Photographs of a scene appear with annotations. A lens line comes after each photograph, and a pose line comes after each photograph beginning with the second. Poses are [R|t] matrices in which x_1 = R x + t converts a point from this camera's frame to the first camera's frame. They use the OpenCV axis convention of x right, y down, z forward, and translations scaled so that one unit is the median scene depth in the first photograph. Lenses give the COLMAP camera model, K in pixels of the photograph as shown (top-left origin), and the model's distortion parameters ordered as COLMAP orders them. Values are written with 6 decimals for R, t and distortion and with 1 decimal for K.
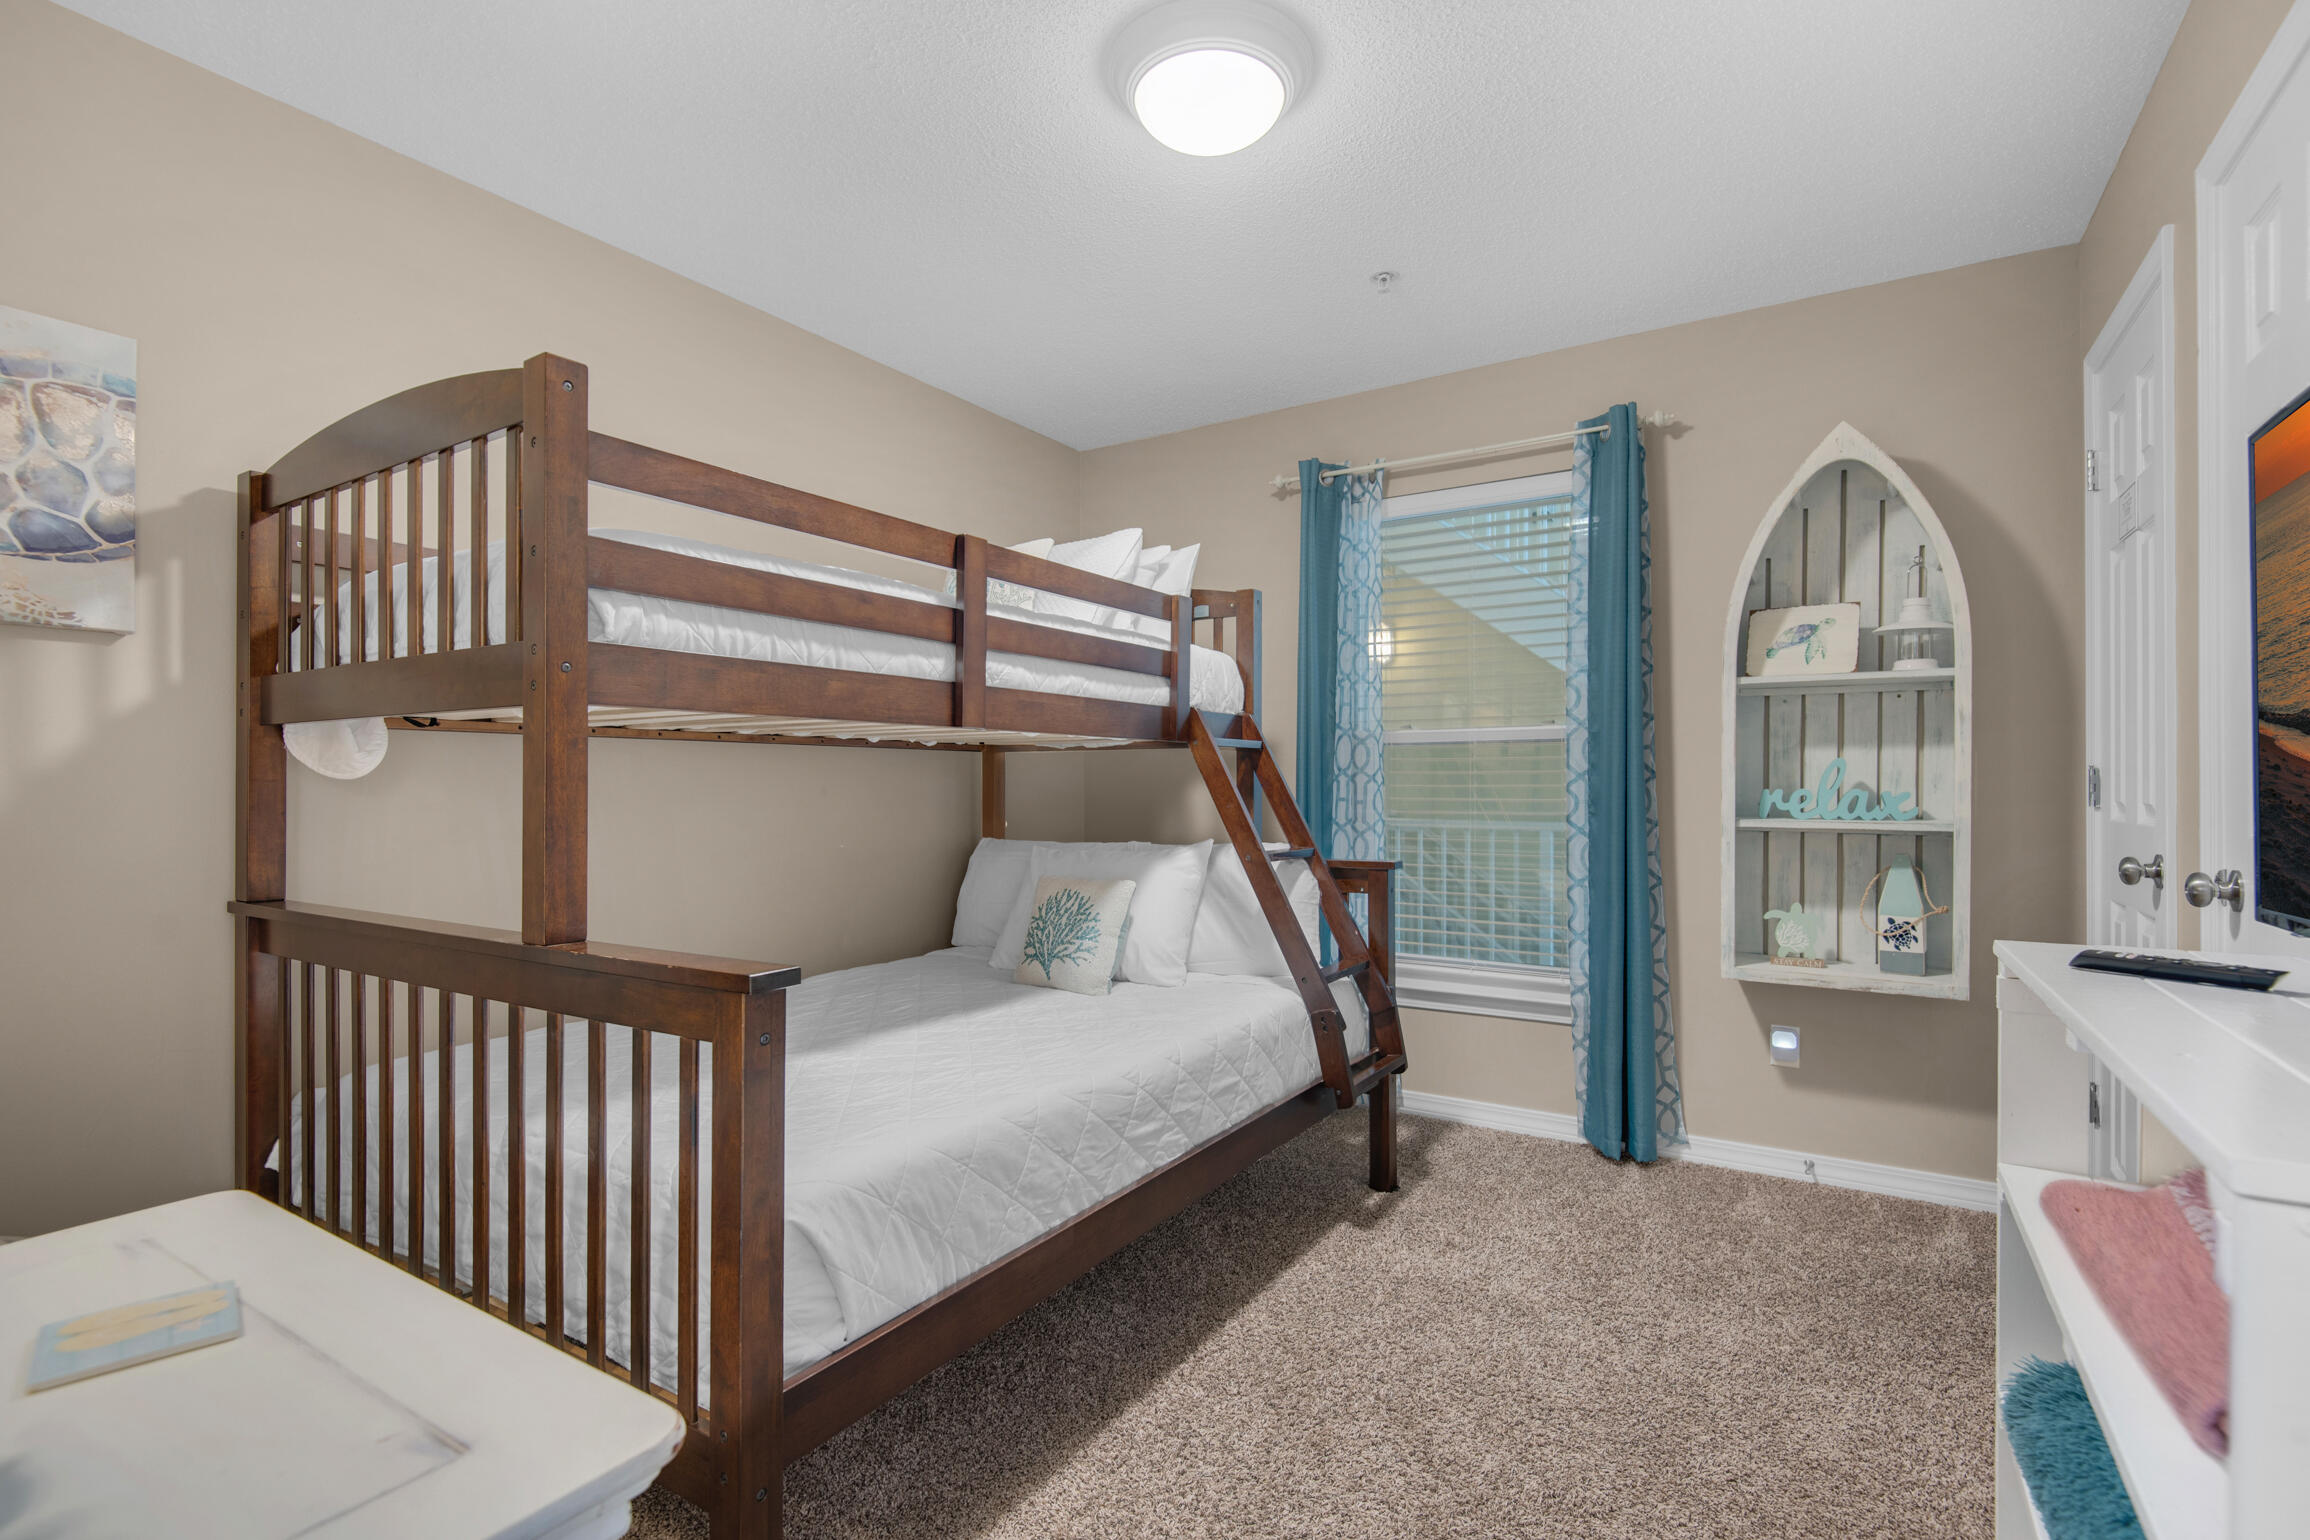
lens RADIAL K [[1062.1, 0, 1159.6], [0, 1062.1, 780.3], [0, 0, 1]] dist [0.021622, -0.017102]
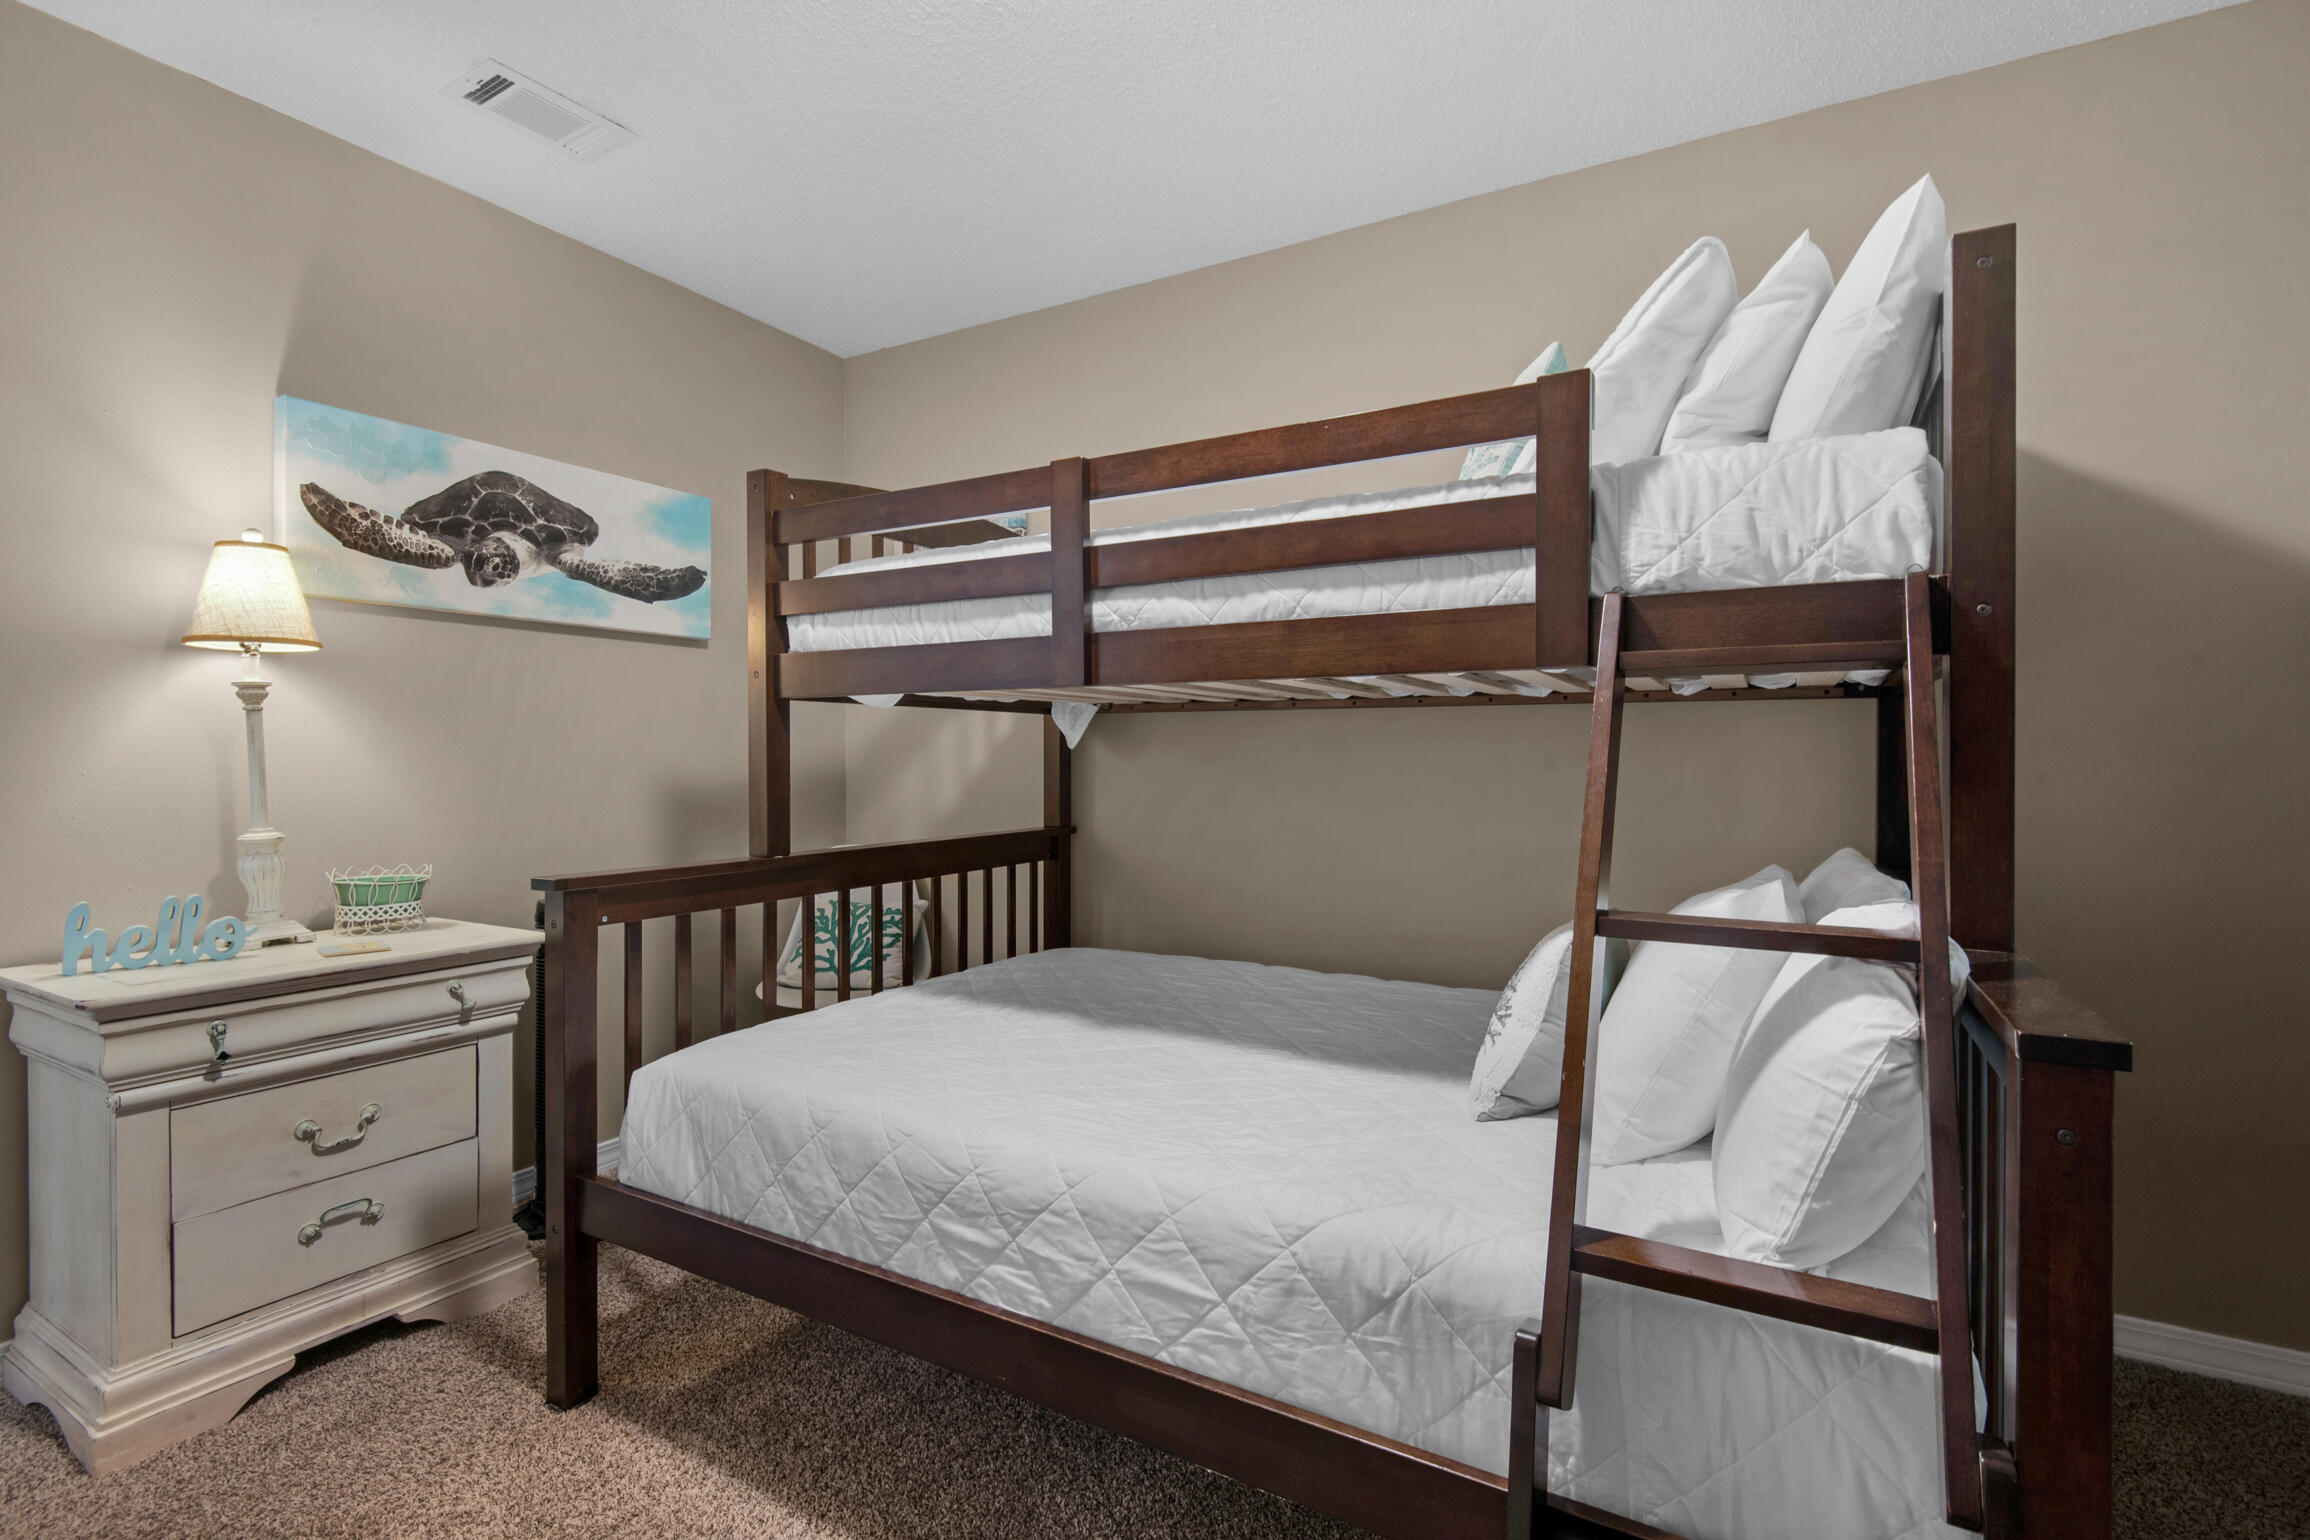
lens RADIAL K [[1062.1, 0, 1189.3], [0, 1062.1, 761.4], [0, 0, 1]] dist [0.021622, -0.017102]
pose [[0.045518, 0.007522, -0.998935, 0.683602], [0.003331, 0.999965, 0.007682, 0.004140], [0.998958, -0.003677, 0.045491, 1.075330]]
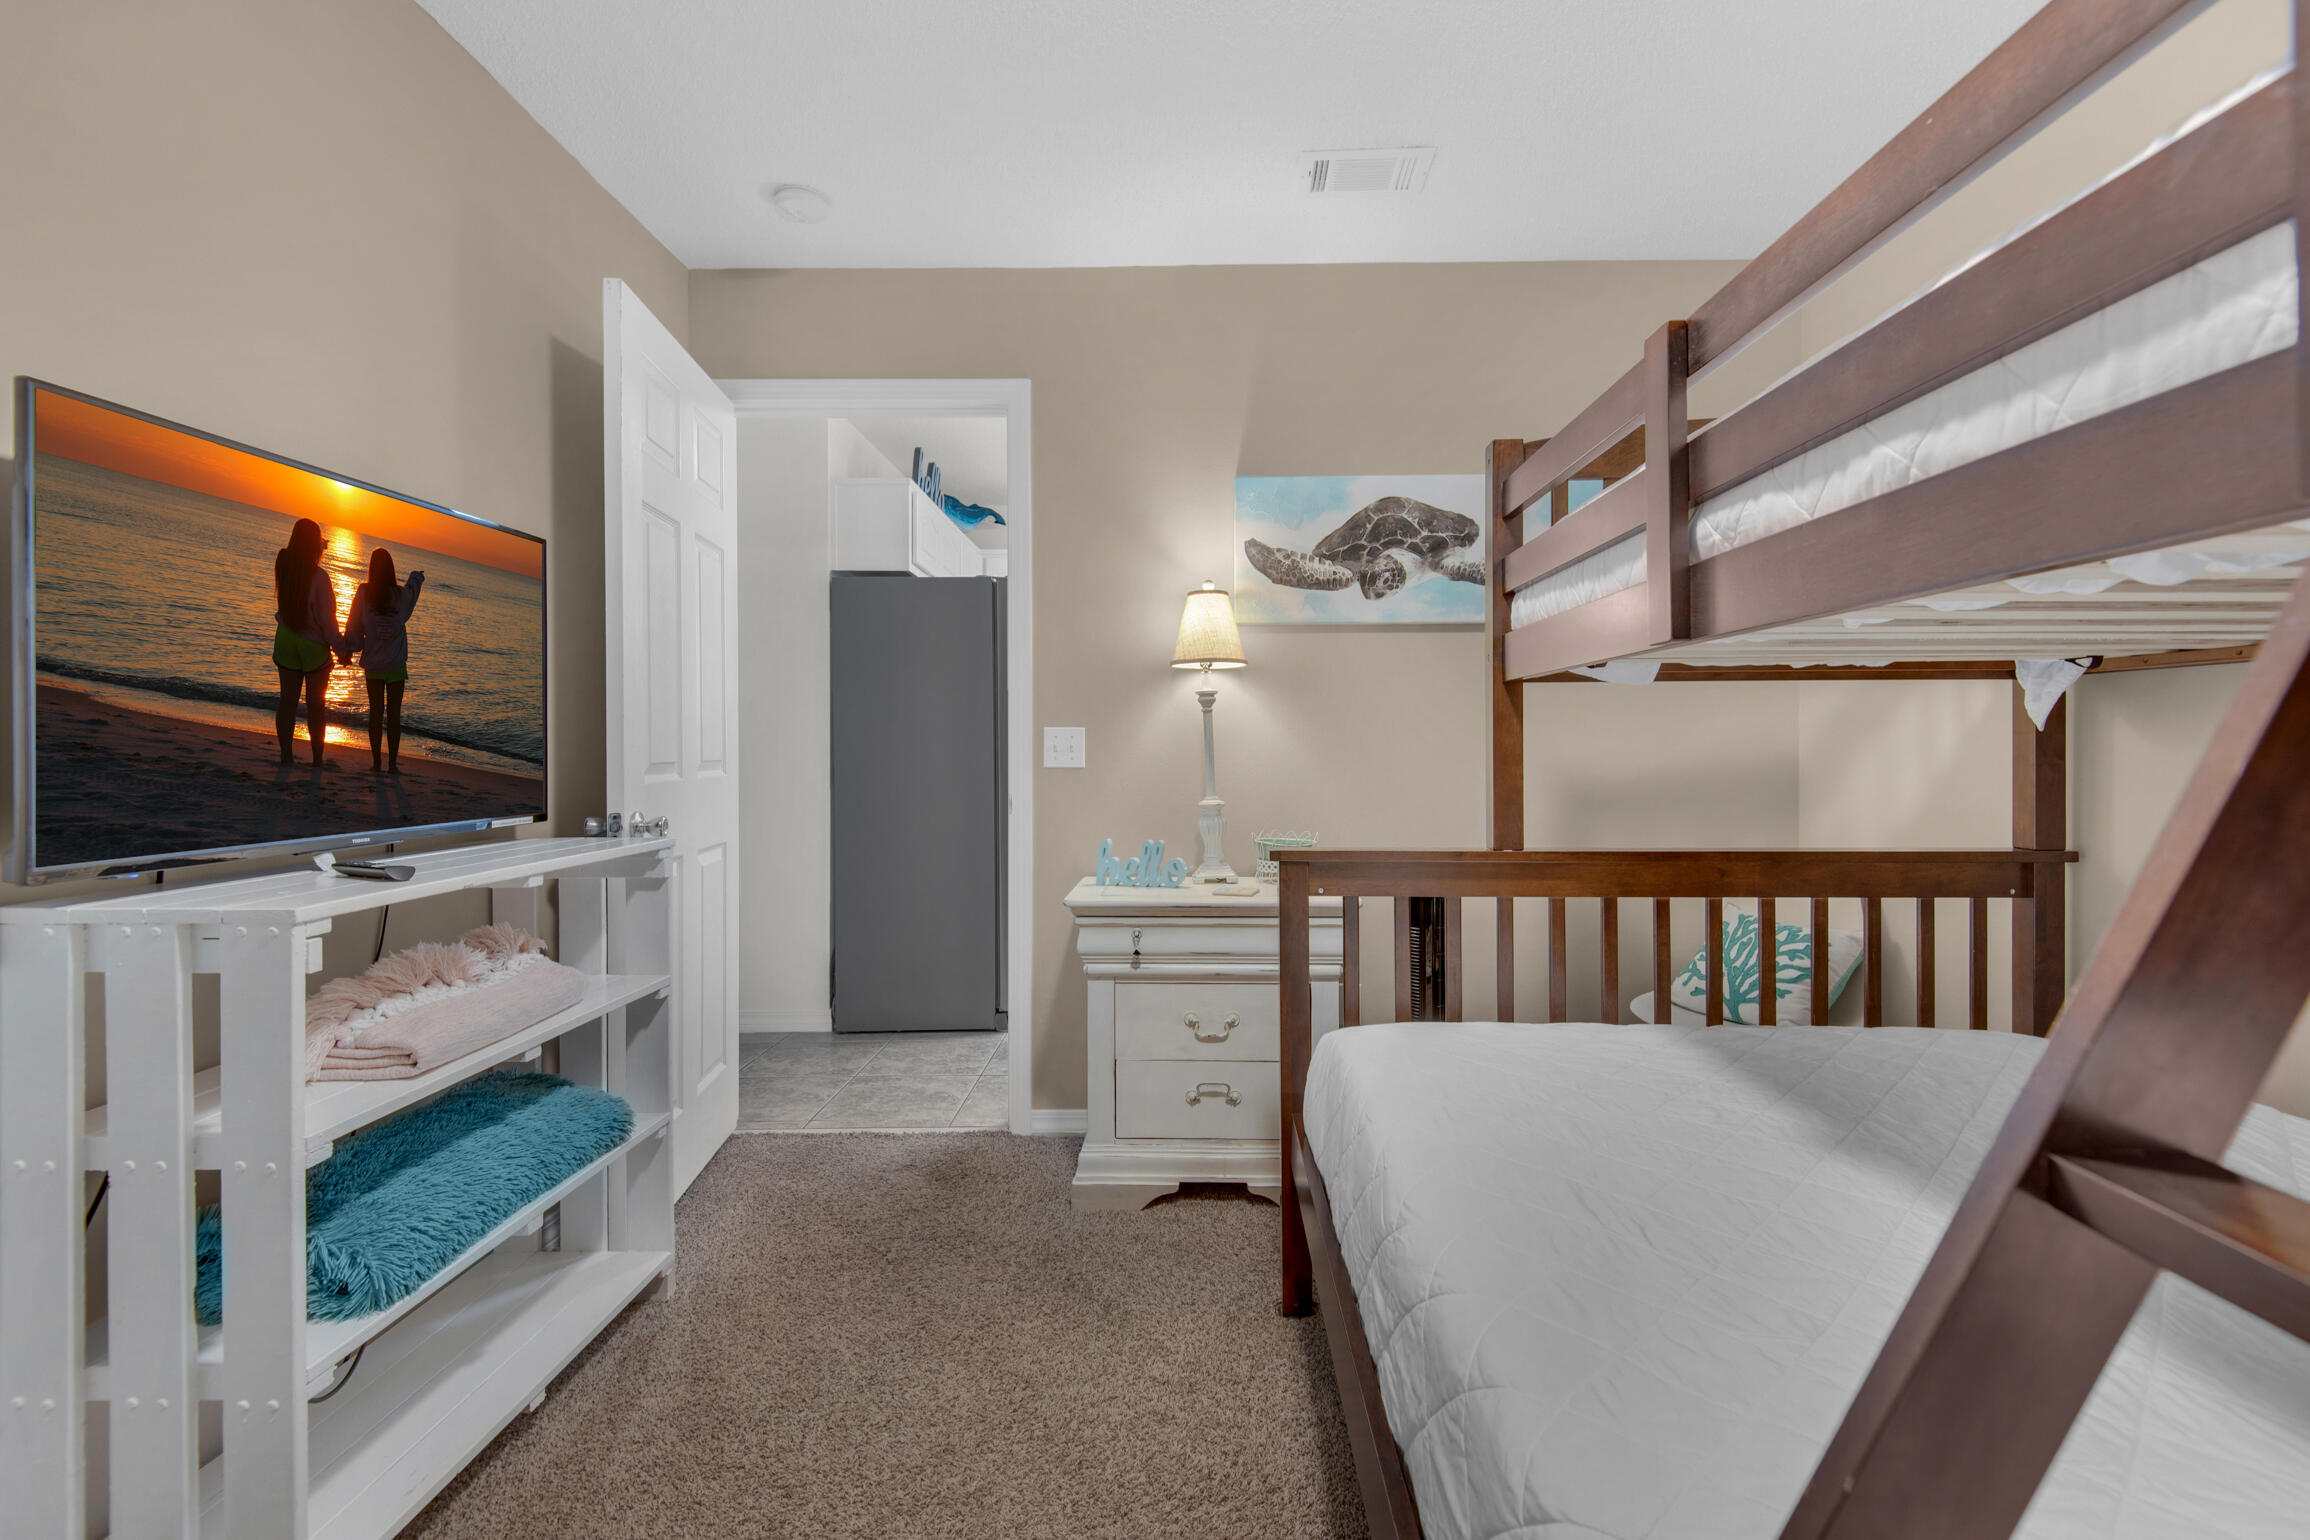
lens RADIAL K [[1062.1, 0, 1145.1], [0, 1062.1, 748.2], [0, 0, 1]] dist [0.021622, -0.017102]
pose [[-0.869706, 0.005602, -0.493539, 0.392235], [0.006678, 0.999978, -0.000419, 0.008765], [0.493525, -0.003661, -0.869724, 1.410738]]
